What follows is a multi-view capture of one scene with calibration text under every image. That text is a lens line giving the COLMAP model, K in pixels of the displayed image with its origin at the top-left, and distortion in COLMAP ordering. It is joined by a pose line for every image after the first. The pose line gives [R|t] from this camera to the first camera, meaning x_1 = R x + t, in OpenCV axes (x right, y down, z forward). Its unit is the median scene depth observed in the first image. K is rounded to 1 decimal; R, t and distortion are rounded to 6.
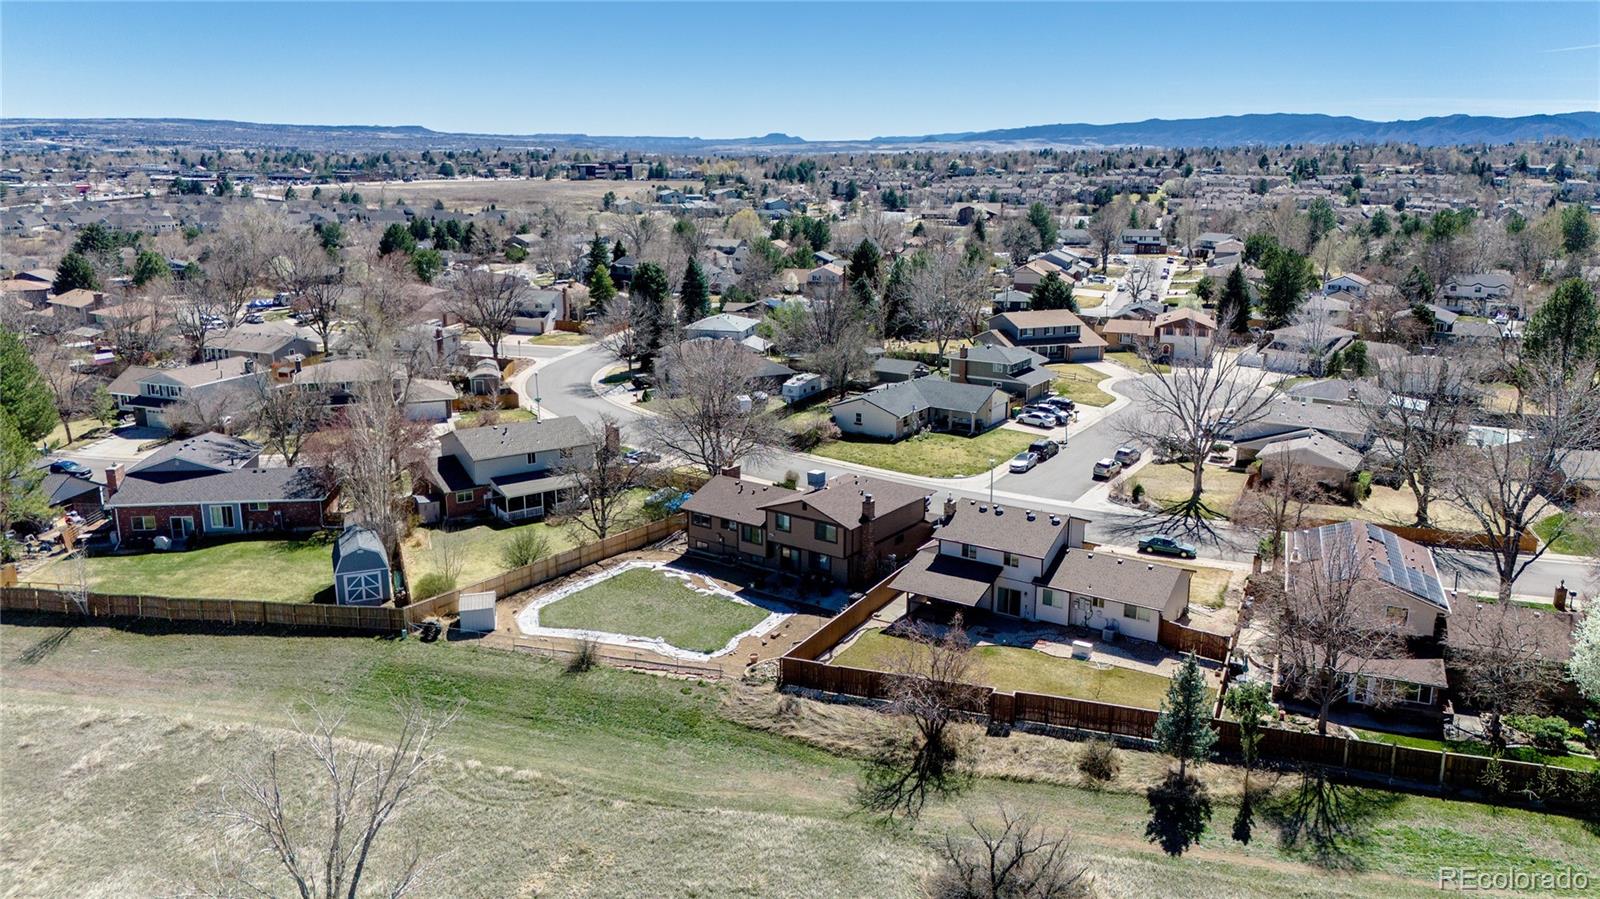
lens RADIAL K [[1185.2, 0, 819.4], [0, 1185.2, 399.9], [0, 0, 1]] dist [0.077900, -0.101661]
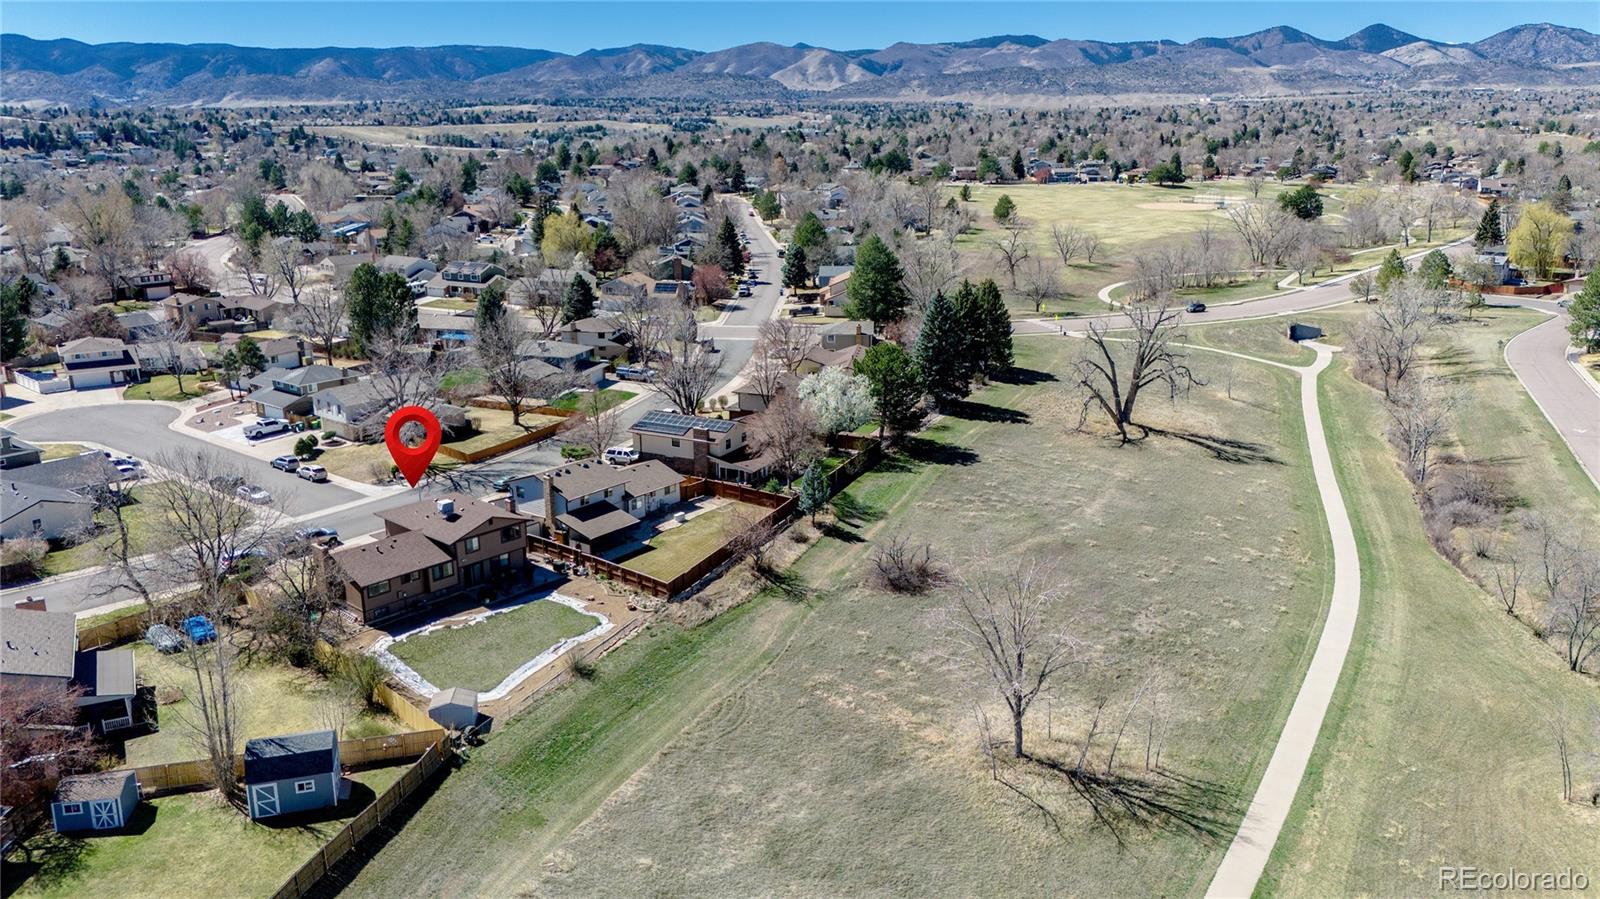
lens RADIAL K [[1185.8, 0, 800.7], [0, 1185.8, 423.5], [0, 0, 1]] dist [0.075232, -0.089960]
pose [[0.119658, -0.258683, 0.958522, -0.967481], [0.209480, 0.950302, 0.230313, -0.189681], [-0.970464, 0.173233, 0.167900, 0.415703]]
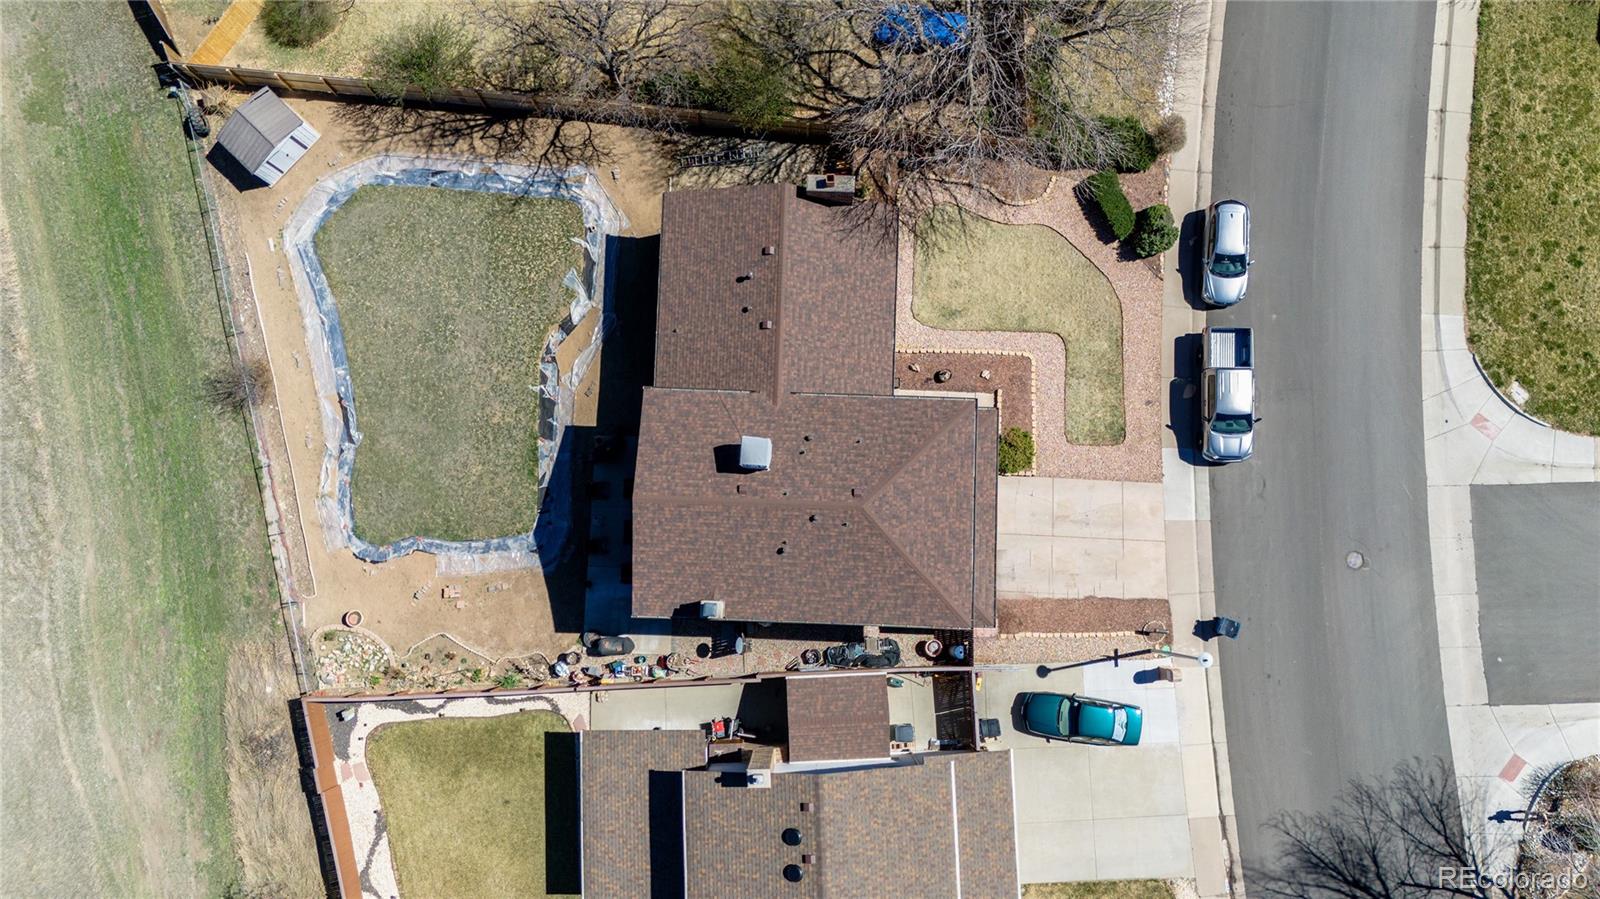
lens RADIAL K [[1185.8, 0, 800.7], [0, 1185.8, 423.5], [0, 0, 1]] dist [0.075232, -0.089960]
pose [[0.548653, 0.829628, -0.103430, 0.043791], [-0.155646, 0.222907, 0.962334, -0.359852], [0.821434, -0.511888, 0.251427, 0.826692]]
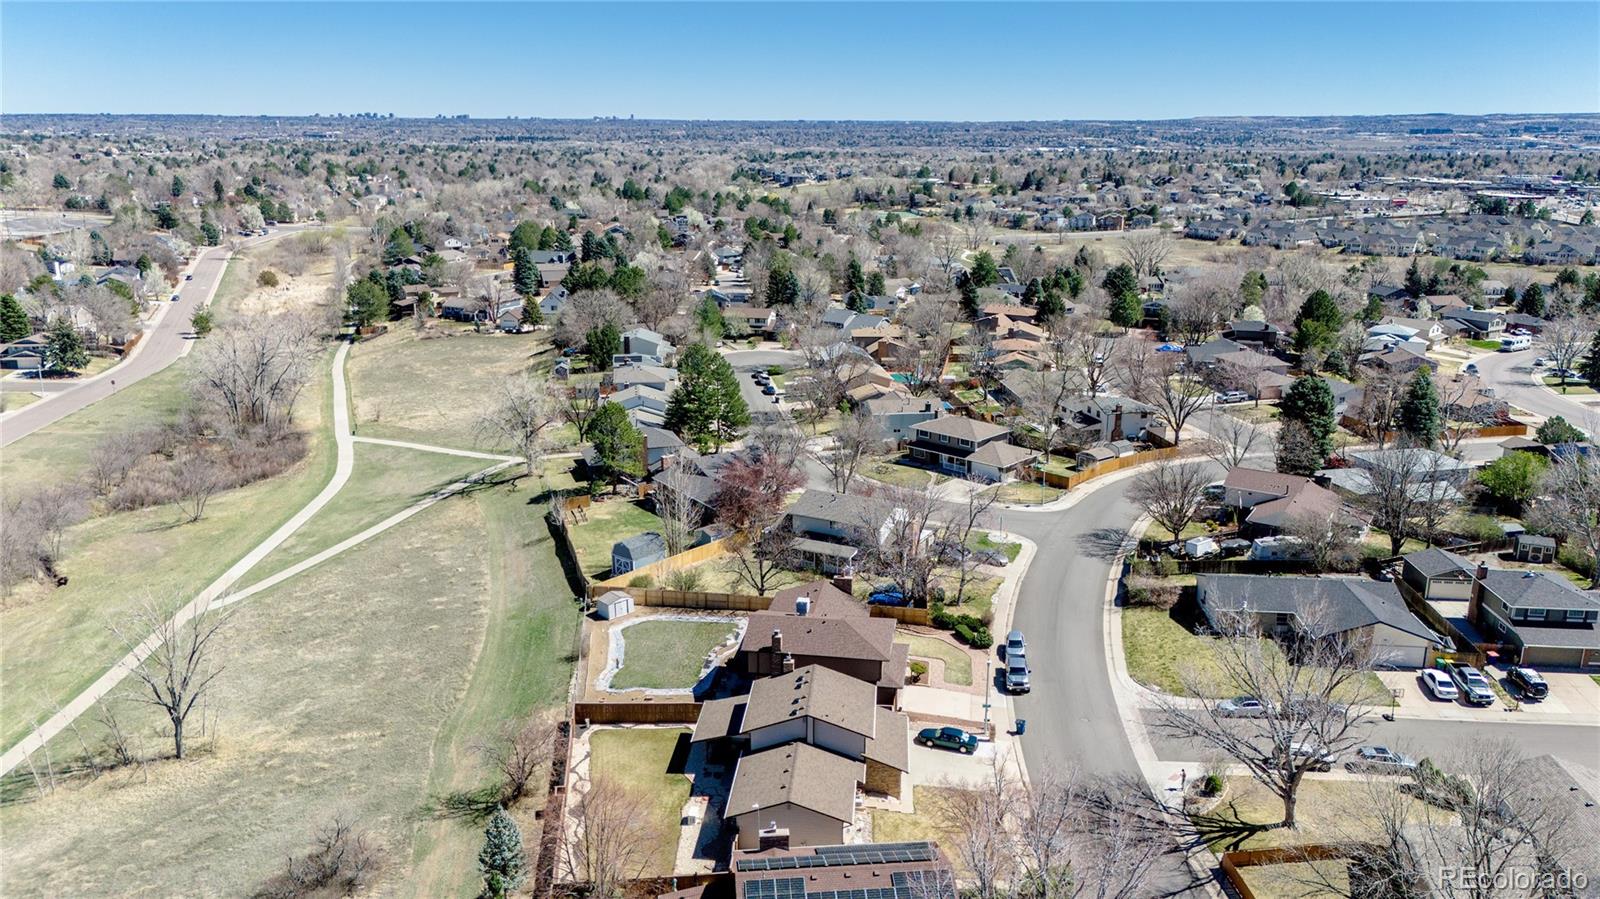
lens RADIAL K [[1163.5, 0, 815.2], [0, 1163.5, 390.7], [0, 0, 1]] dist [0.049033, -0.001135]
pose [[0.457347, 0.183723, -0.870103, 0.879614], [-0.184510, 0.976739, 0.109257, -0.244237], [0.869937, 0.110574, 0.480607, 0.400590]]
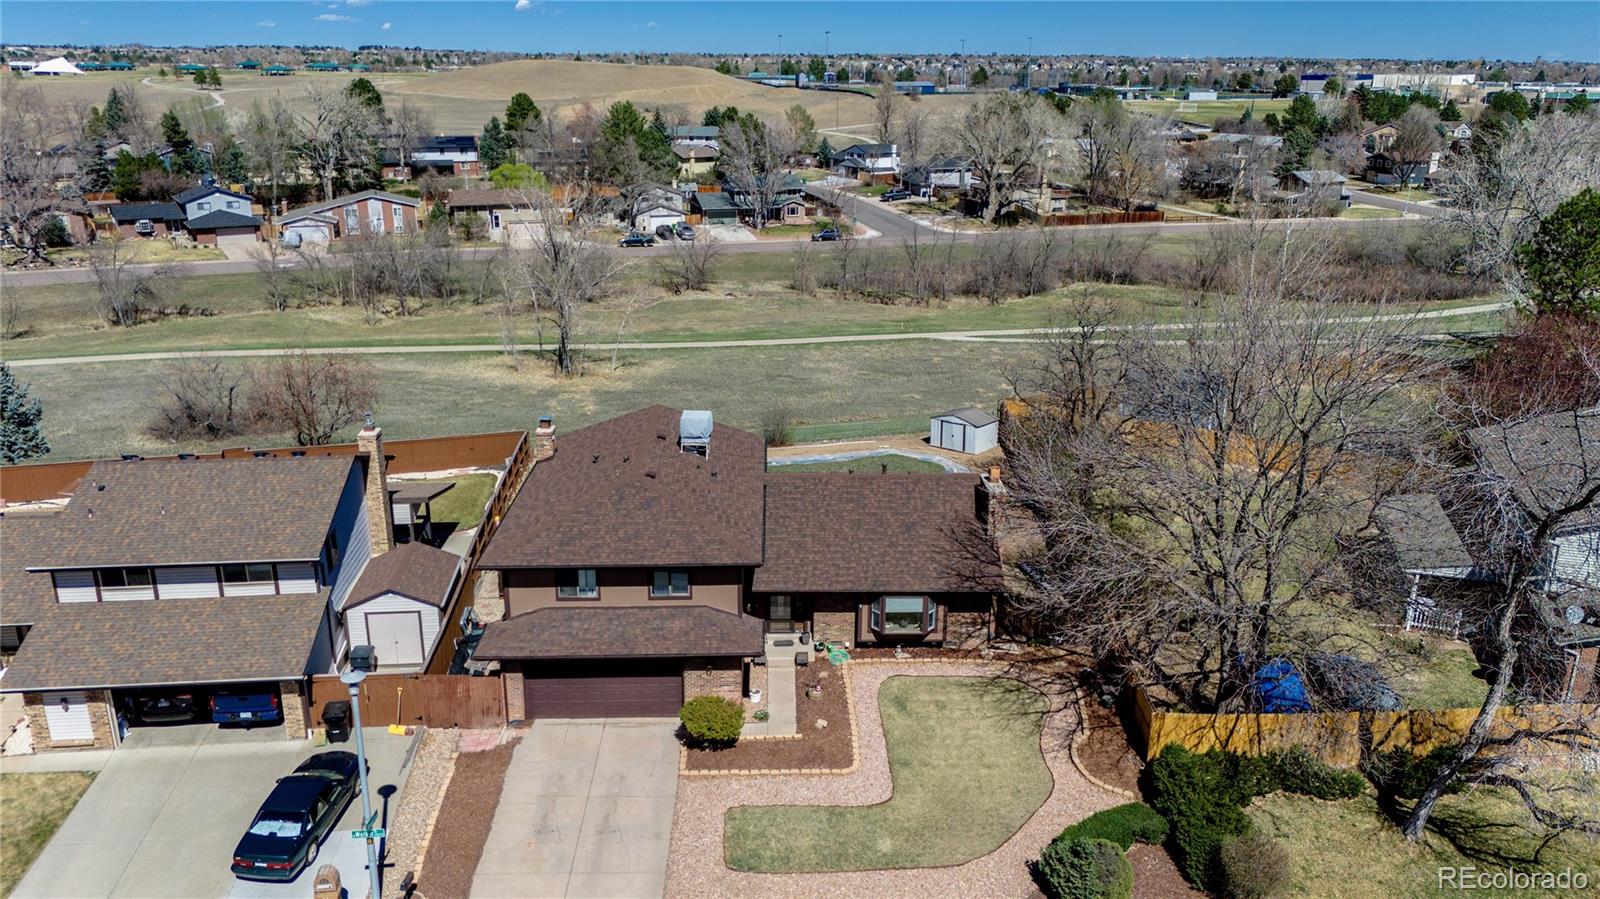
lens RADIAL K [[1157.3, 0, 790.3], [0, 1157.3, 444.8], [0, 0, 1]] dist [0.055273, -0.056417]
pose [[-0.789904, 0.168097, -0.589741, 0.220212], [-0.137568, 0.888611, 0.437546, -0.124497], [0.597600, 0.426749, -0.678793, 1.228752]]
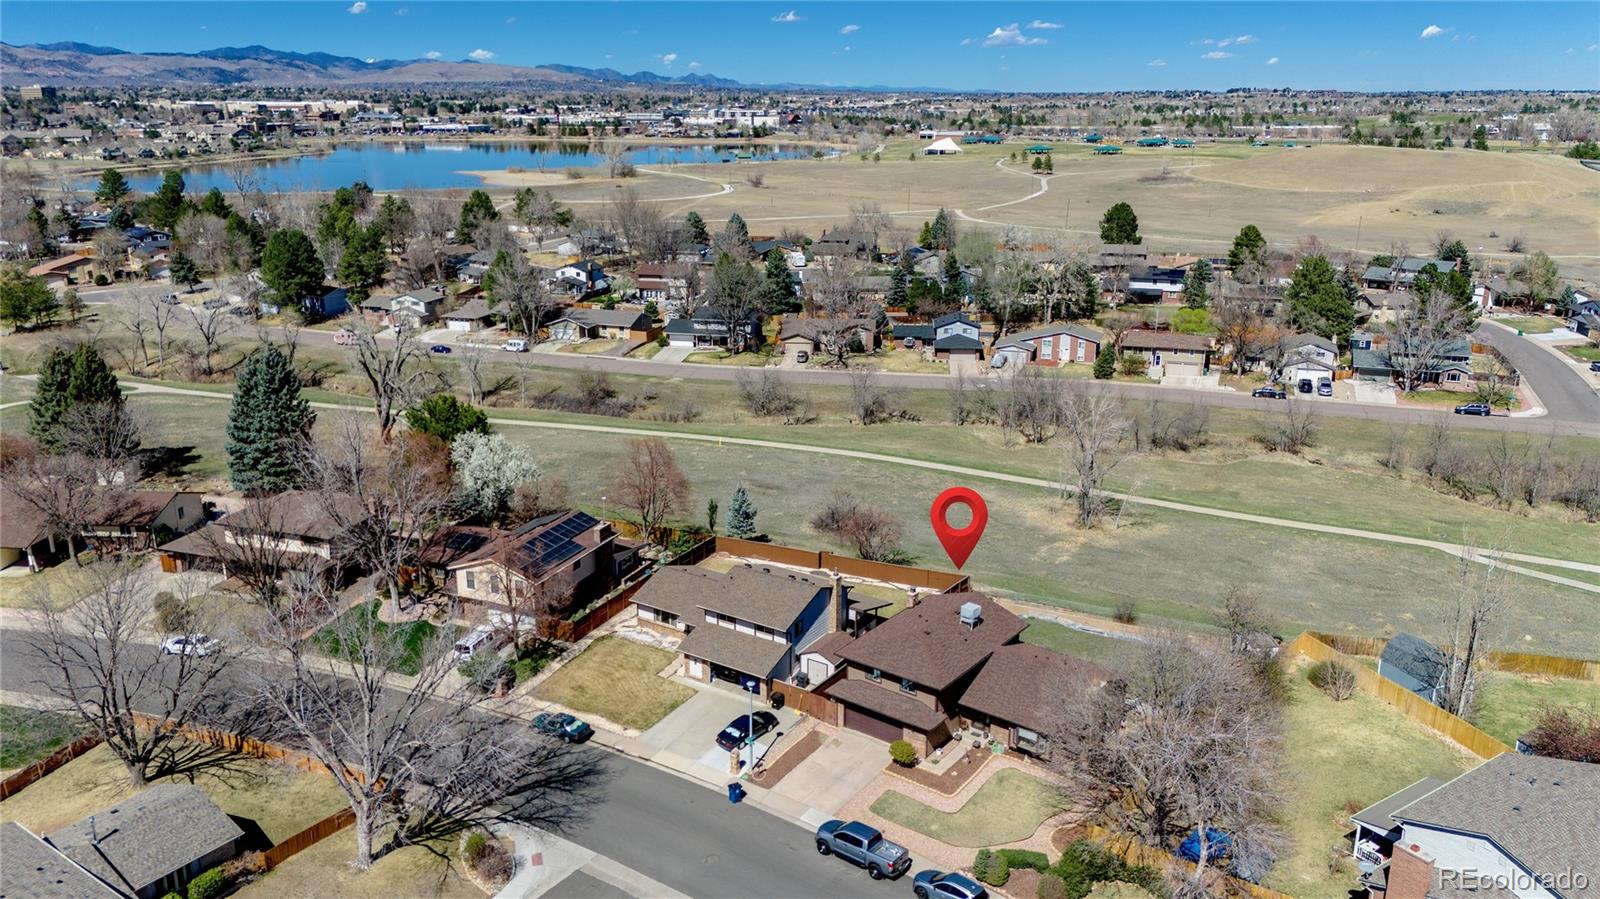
lens RADIAL K [[1185.8, 0, 800.7], [0, 1185.8, 423.5], [0, 0, 1]] dist [0.075232, -0.089960]
pose [[-0.999577, -0.020468, 0.020654, 0.105547], [-0.008862, 0.890933, 0.454049, -0.445275], [-0.027695, 0.453674, -0.890737, 1.616909]]
